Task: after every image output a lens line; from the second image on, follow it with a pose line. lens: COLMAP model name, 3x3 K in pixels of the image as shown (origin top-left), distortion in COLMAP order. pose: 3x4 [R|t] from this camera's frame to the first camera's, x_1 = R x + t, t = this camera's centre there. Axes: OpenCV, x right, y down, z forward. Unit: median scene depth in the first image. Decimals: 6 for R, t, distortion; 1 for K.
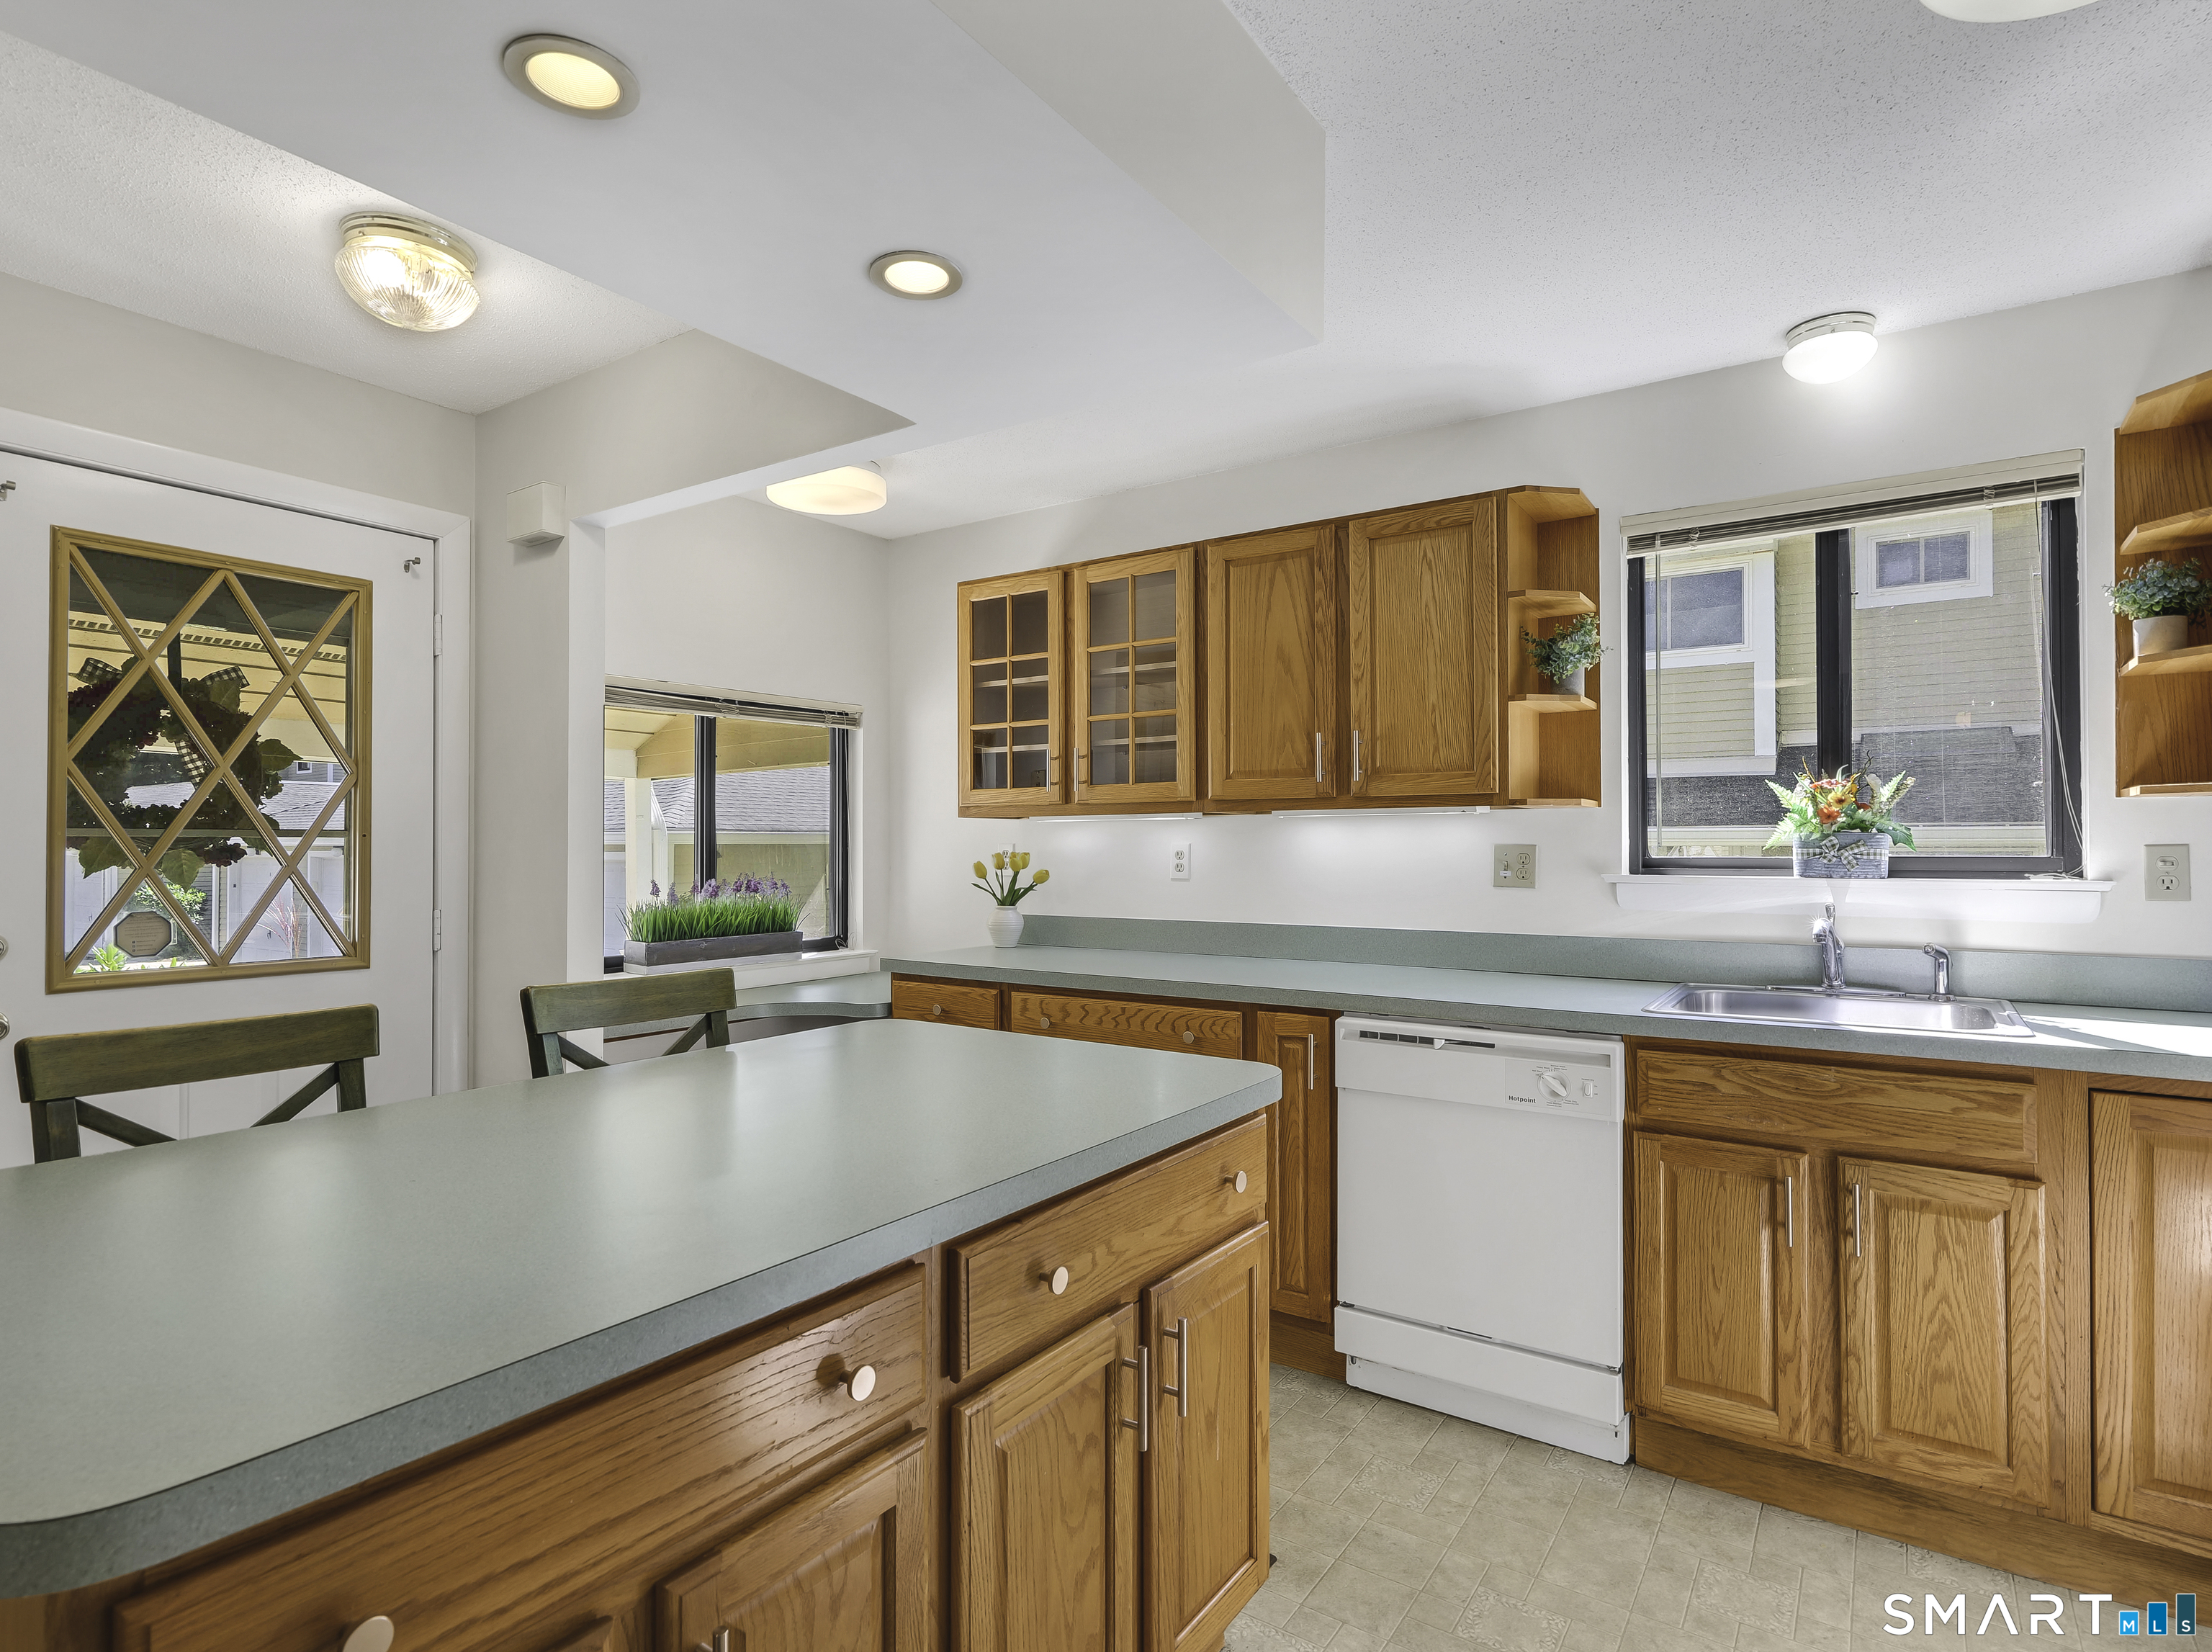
lens RADIAL K [[1174.5, 0, 1119.9], [0, 1174.5, 836.5], [0, 0, 1]] dist [0.013530, 0.001306]
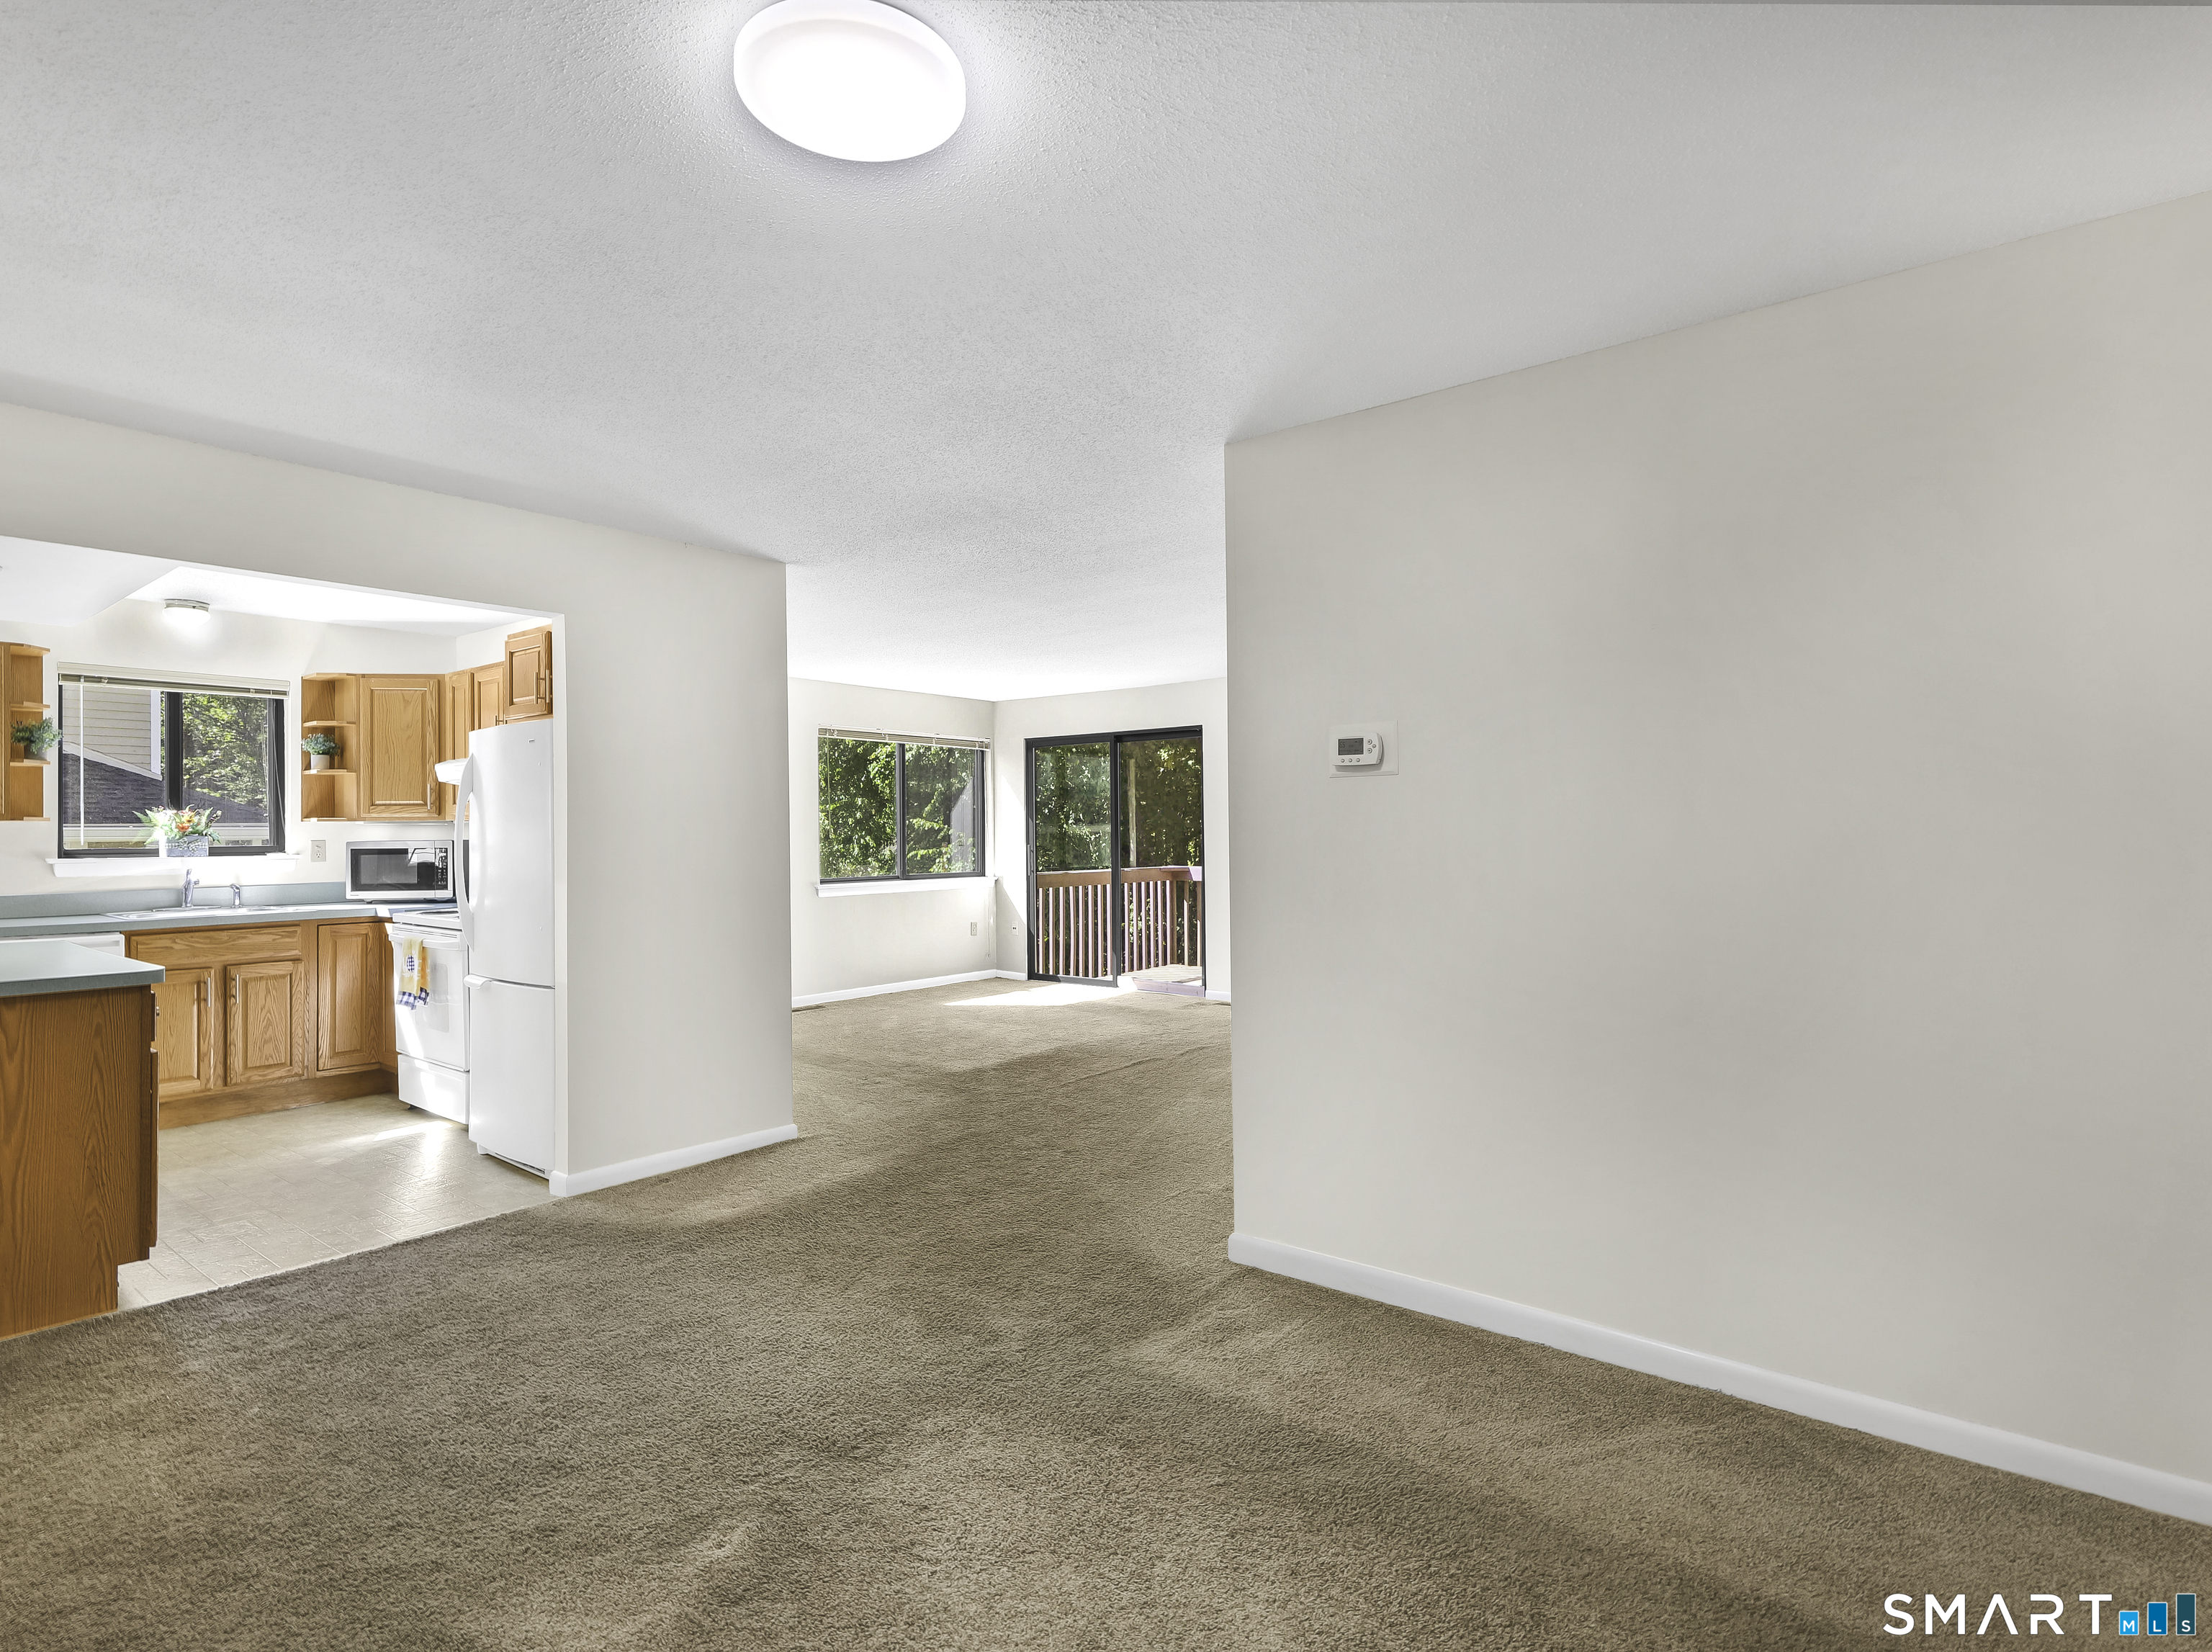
lens RADIAL K [[1174.5, 0, 1103.4], [0, 1174.5, 816.5], [0, 0, 1]] dist [0.013530, 0.001306]
pose [[0.104710, 0.011696, 0.994434, -1.307974], [0.001876, 0.999927, -0.011958, -0.008946], [-0.994501, 0.003118, 0.104680, -0.850961]]
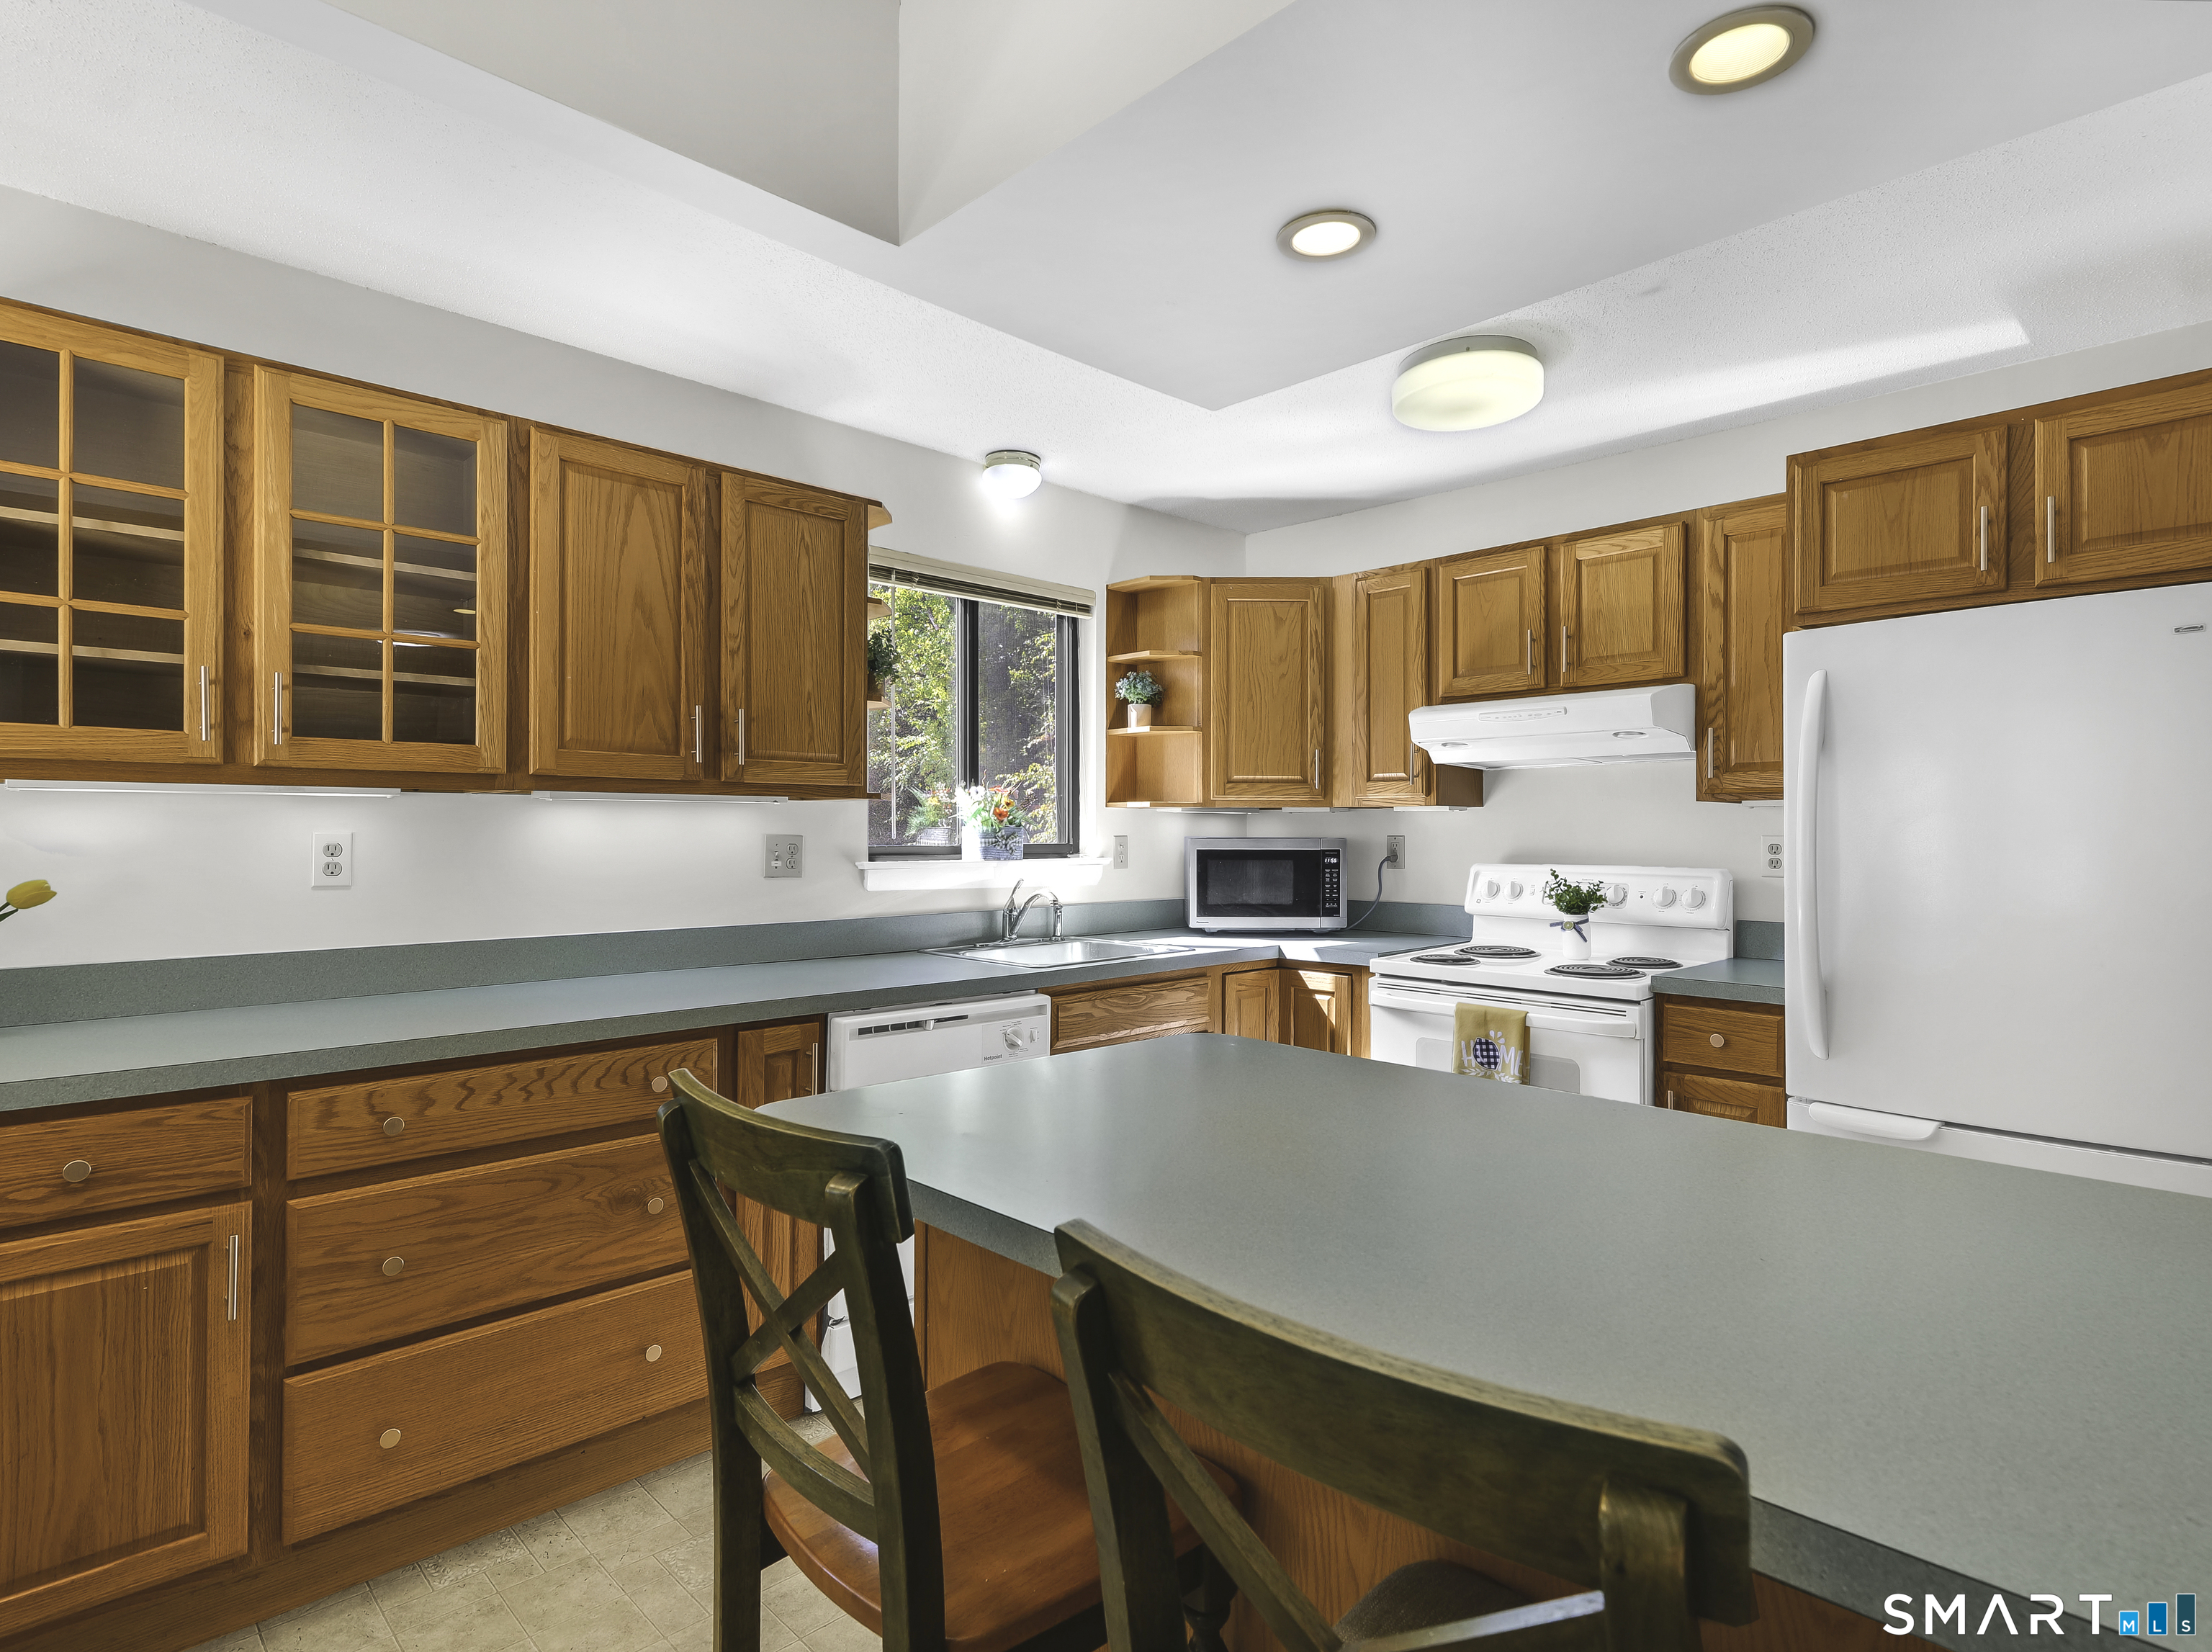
lens RADIAL K [[1174.5, 0, 1084.3], [0, 1174.5, 833.3], [0, 0, 1]] dist [0.013530, 0.001306]
pose [[0.213549, 0.001382, 0.976931, -0.674612], [-0.009218, 0.999957, 0.000600, 0.002700], [-0.976889, -0.009133, 0.213553, 0.593859]]
